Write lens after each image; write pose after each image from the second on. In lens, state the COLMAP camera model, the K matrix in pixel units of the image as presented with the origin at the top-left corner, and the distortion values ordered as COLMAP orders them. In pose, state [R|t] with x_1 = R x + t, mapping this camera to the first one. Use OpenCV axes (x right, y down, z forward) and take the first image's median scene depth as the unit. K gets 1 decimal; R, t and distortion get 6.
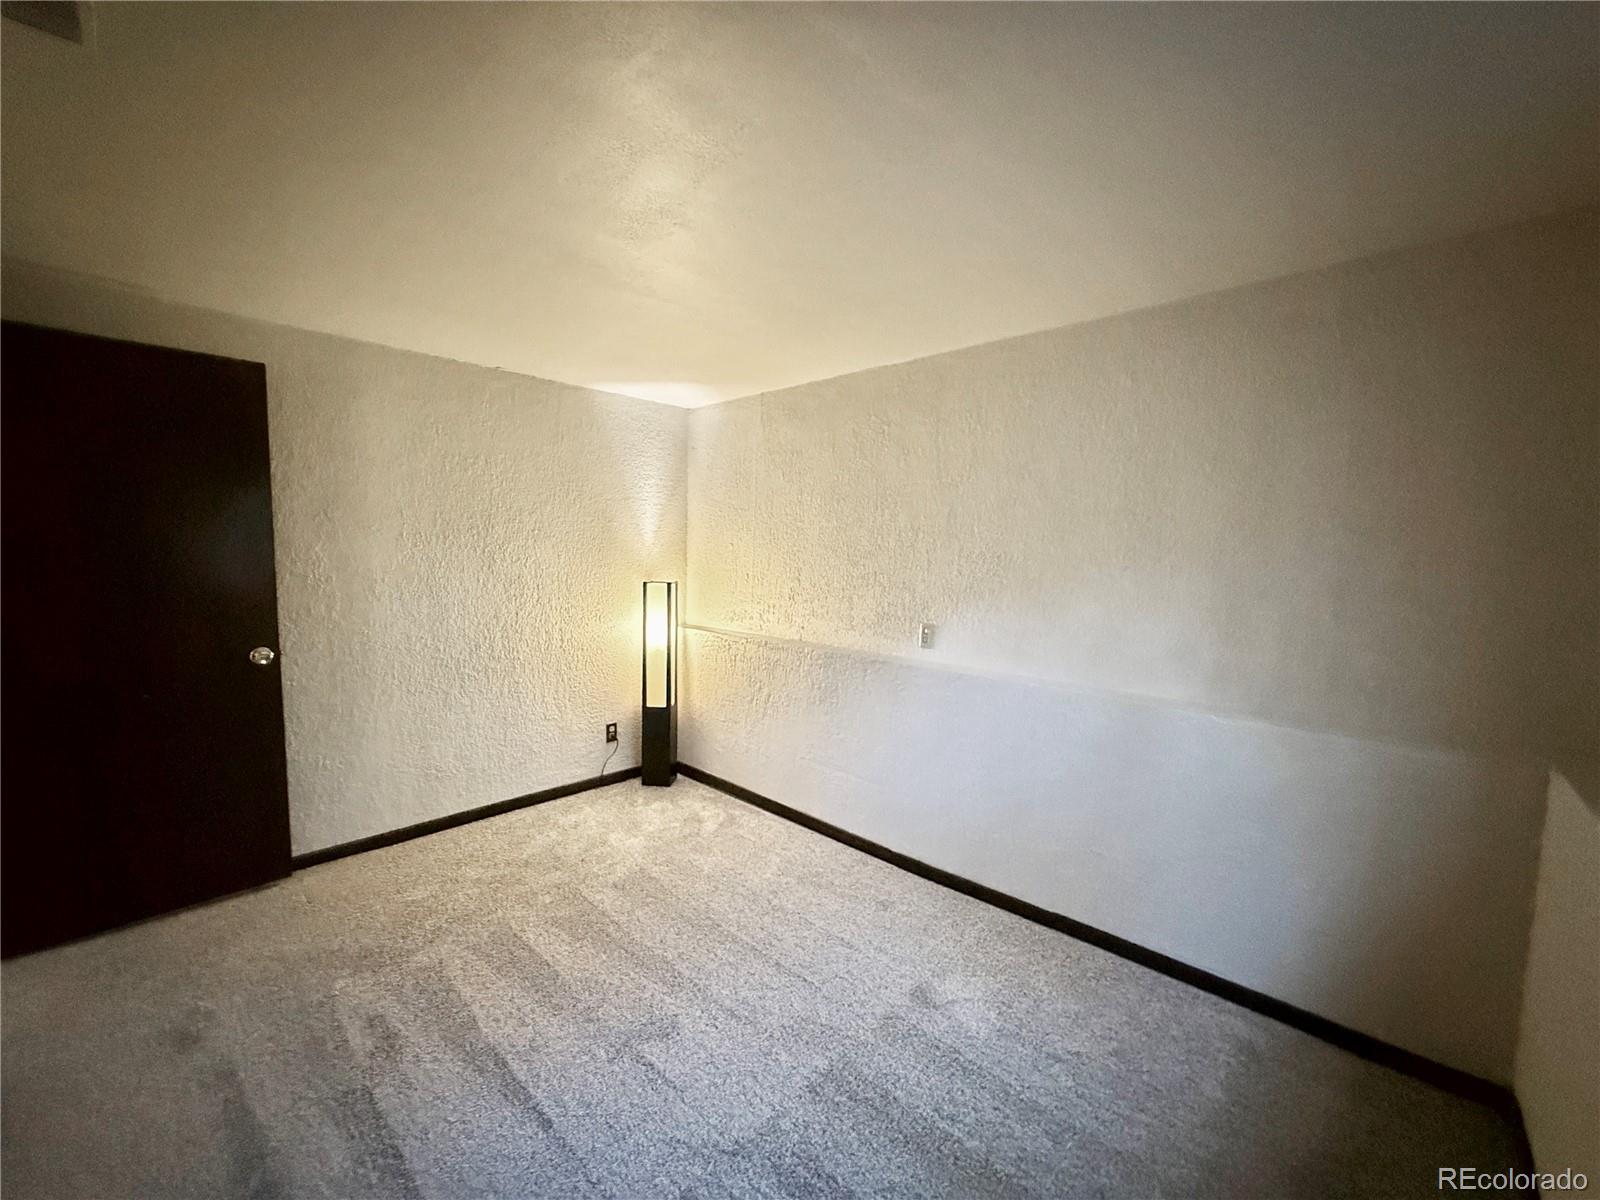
lens RADIAL K [[640.9, 0, 800.0], [0, 640.9, 600.0], [0, 0, 1]] dist [0.000744, -0.000115]
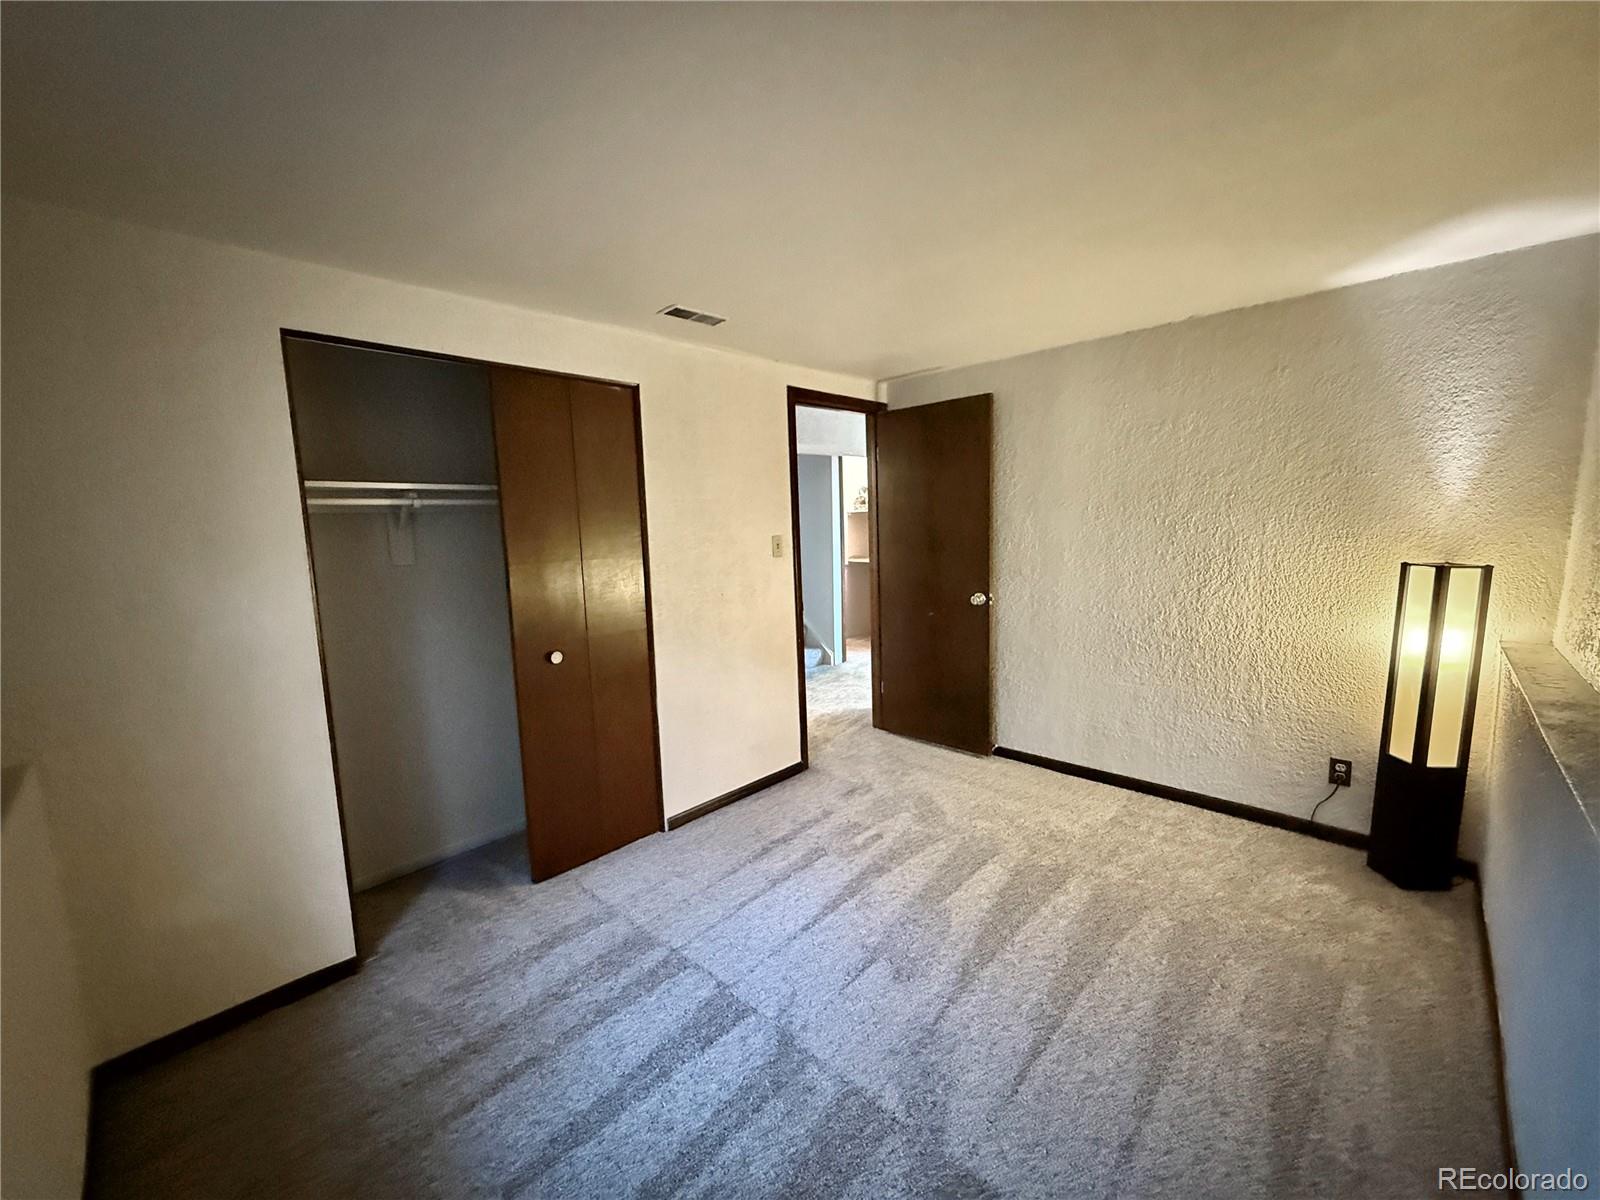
lens RADIAL K [[640.9, 0, 800.0], [0, 640.9, 600.0], [0, 0, 1]] dist [0.000744, -0.000115]
pose [[-0.011954, 0.106731, -0.994216, 0.456454], [-0.046917, 0.993132, 0.107179, -0.035396], [0.998827, 0.047927, -0.006864, 0.454468]]
